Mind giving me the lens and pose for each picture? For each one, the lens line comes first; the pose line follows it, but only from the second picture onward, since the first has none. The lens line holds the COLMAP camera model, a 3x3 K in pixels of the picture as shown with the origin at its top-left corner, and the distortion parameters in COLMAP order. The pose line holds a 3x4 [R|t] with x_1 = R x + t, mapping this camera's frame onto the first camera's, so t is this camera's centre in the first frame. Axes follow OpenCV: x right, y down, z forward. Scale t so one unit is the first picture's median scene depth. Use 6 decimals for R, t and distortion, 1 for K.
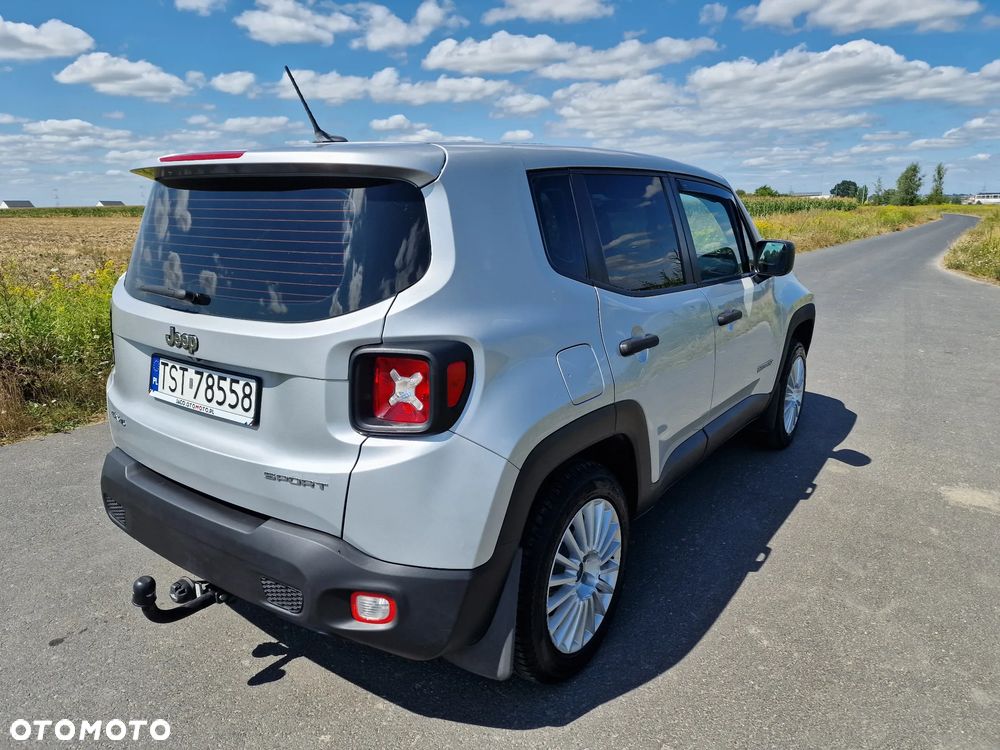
lens RADIAL K [[671.0, 0, 489.7], [0, 671.0, 363.3], [0, 0, 1]] dist [0.063274, -0.060740]
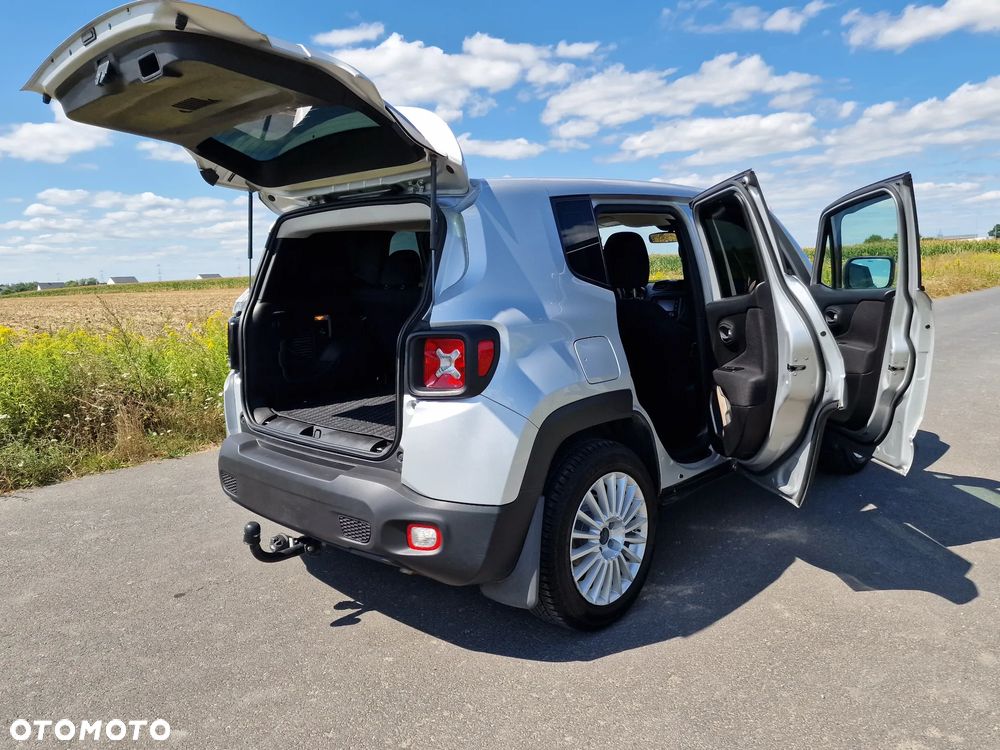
lens RADIAL K [[730.0, 0, 482.7], [0, 730.0, 373.1], [0, 0, 1]] dist [0.069993, -0.066558]
pose [[0.989161, -0.014322, -0.146136, 0.120143], [0.001853, 0.996370, -0.085108, 0.146032], [0.146824, 0.083915, 0.985597, -0.306365]]
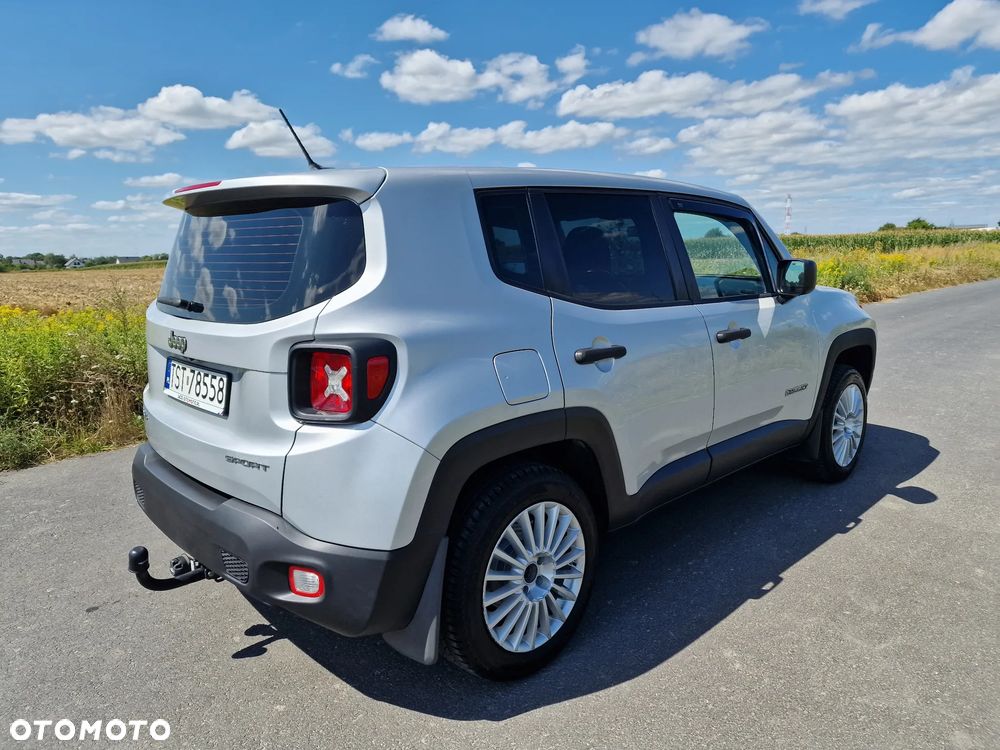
lens RADIAL K [[671.0, 0, 489.7], [0, 671.0, 363.3], [0, 0, 1]] dist [0.063274, -0.060740]
pose [[0.982814, 0.010327, -0.184308, 0.271153], [-0.021566, 0.998020, -0.059081, 0.055994], [0.183333, 0.062040, 0.981091, -0.038472]]
